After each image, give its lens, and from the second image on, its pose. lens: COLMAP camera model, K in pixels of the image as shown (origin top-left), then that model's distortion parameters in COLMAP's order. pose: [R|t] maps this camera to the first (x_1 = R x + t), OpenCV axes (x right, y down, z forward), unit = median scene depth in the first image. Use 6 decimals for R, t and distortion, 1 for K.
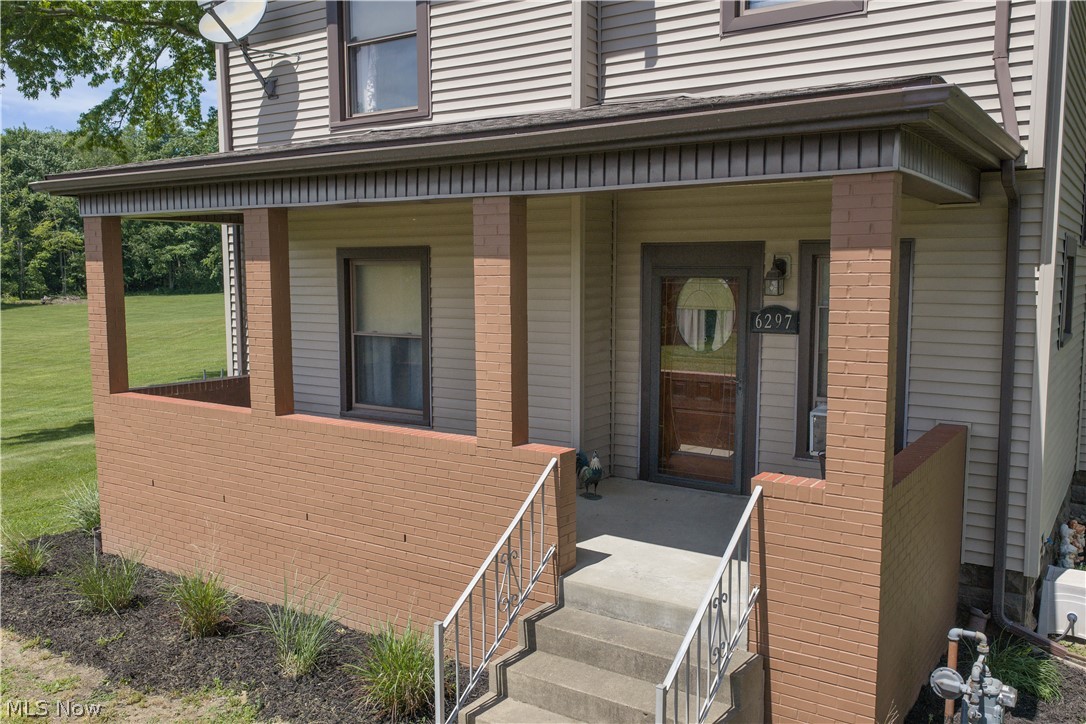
lens RADIAL K [[921.8, 0, 543.0], [0, 921.8, 362.0], [0, 0, 1]] dist [-0.000736, -0.008469]
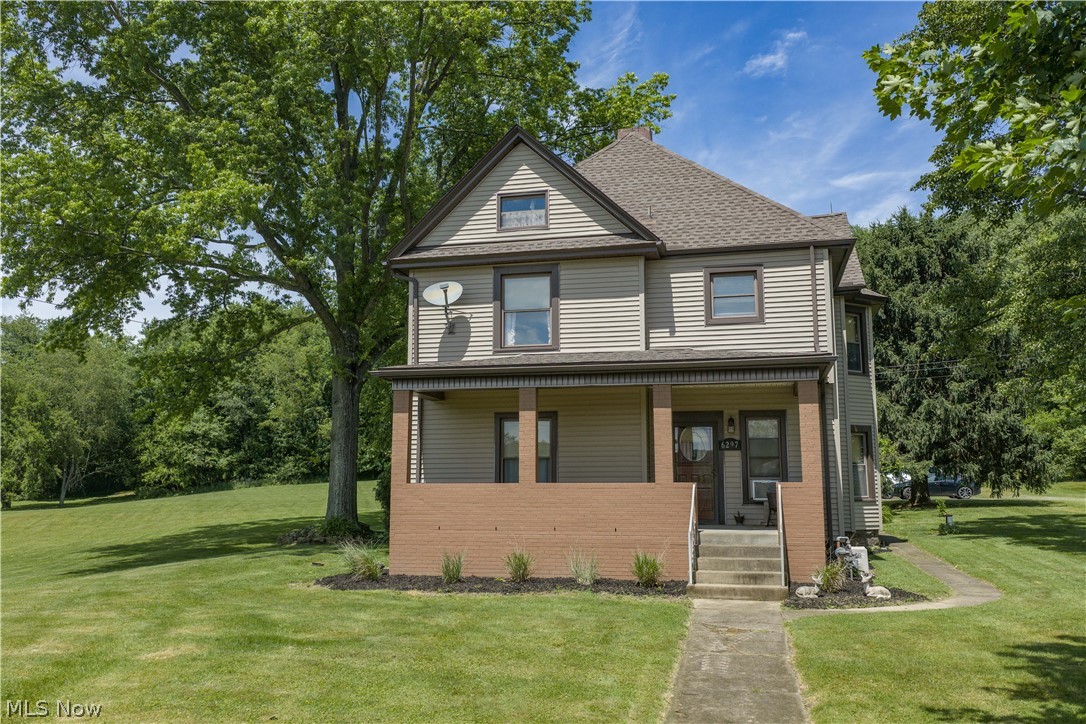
lens RADIAL K [[891.8, 0, 543.0], [0, 891.8, 362.0], [0, 0, 1]] dist [0.011726, -0.014663]
pose [[0.934821, 0.052761, 0.351178, -0.977950], [0.033041, 0.971689, -0.233941, 0.260567], [-0.353579, 0.230296, 0.906612, -0.909300]]
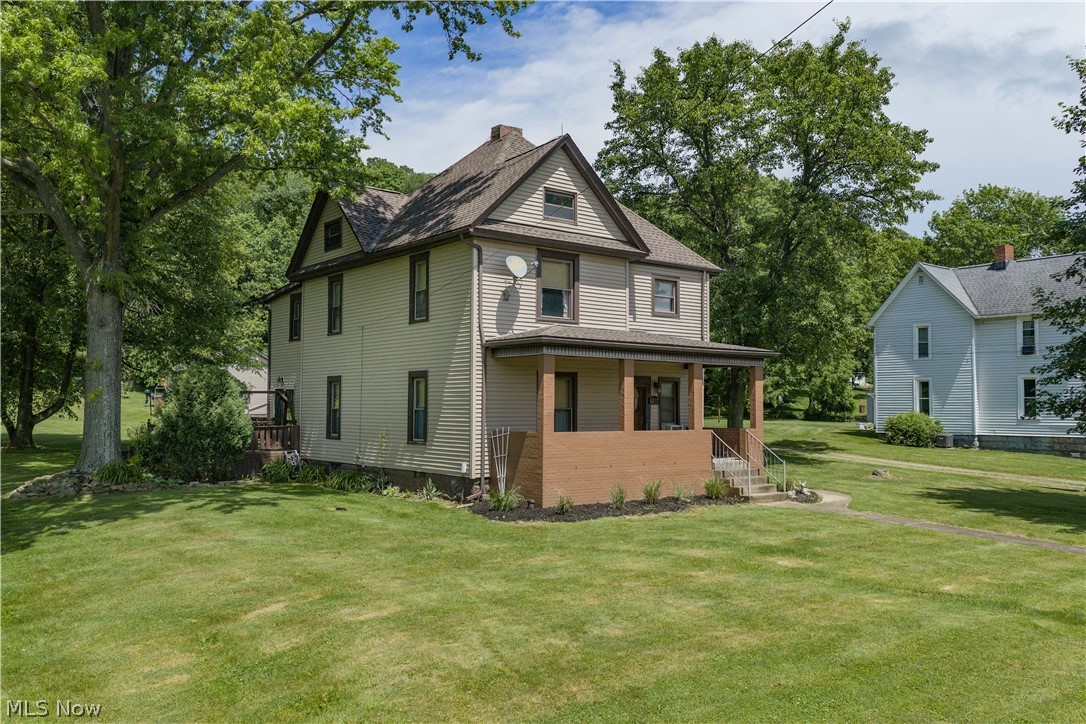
lens RADIAL K [[891.8, 0, 543.0], [0, 891.8, 362.0], [0, 0, 1]] dist [0.011726, -0.014663]
pose [[0.303584, 0.053298, 0.951313, -2.913556], [0.088391, 0.992553, -0.083816, 0.051438], [-0.948696, 0.109533, 0.296612, 0.405997]]
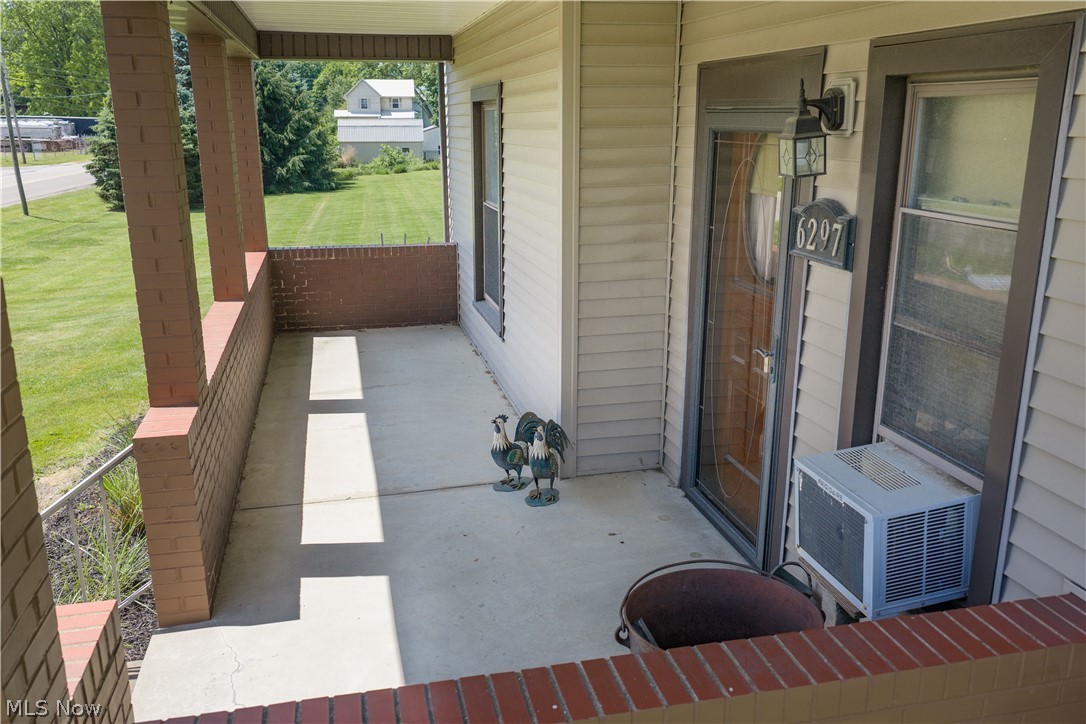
lens RADIAL K [[891.8, 0, 543.0], [0, 891.8, 362.0], [0, 0, 1]] dist [0.011726, -0.014663]
pose [[0.729021, 0.177209, -0.661154, 0.440381], [-0.068785, 0.979983, 0.186819, -0.054898], [0.681026, -0.090717, 0.726618, 0.587388]]
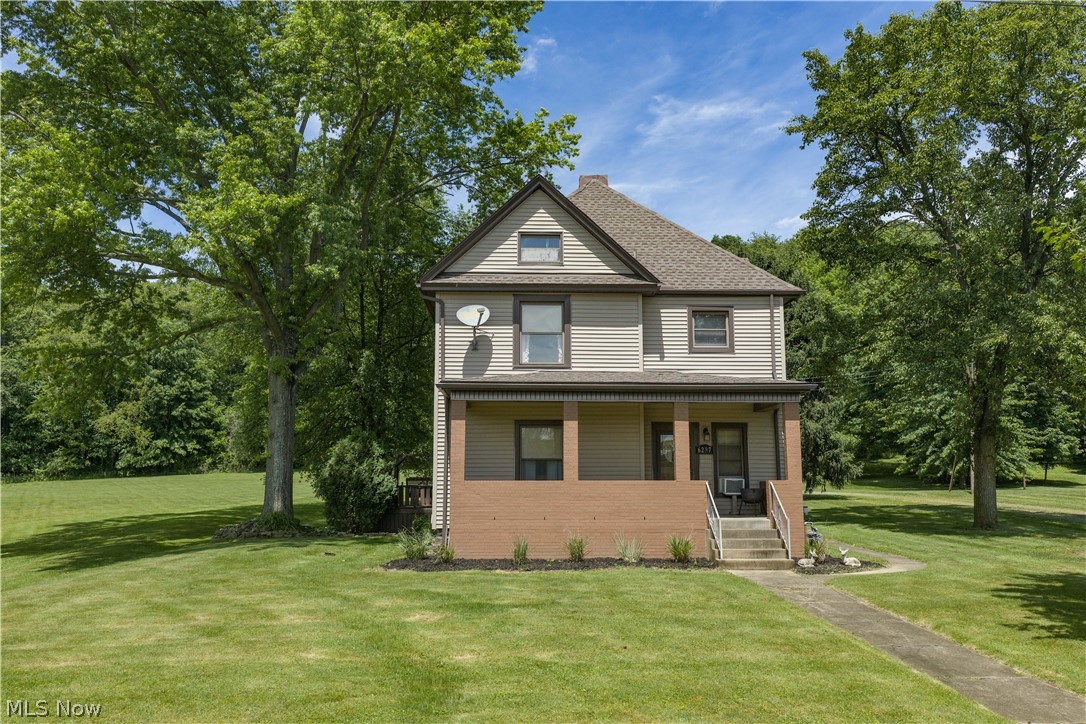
lens RADIAL K [[891.8, 0, 543.0], [0, 891.8, 362.0], [0, 0, 1]] dist [0.011726, -0.014663]
pose [[0.805563, 0.084143, 0.586505, -1.797476], [0.056942, 0.974289, -0.217986, 0.264703], [-0.589767, 0.208998, 0.780060, -0.928257]]
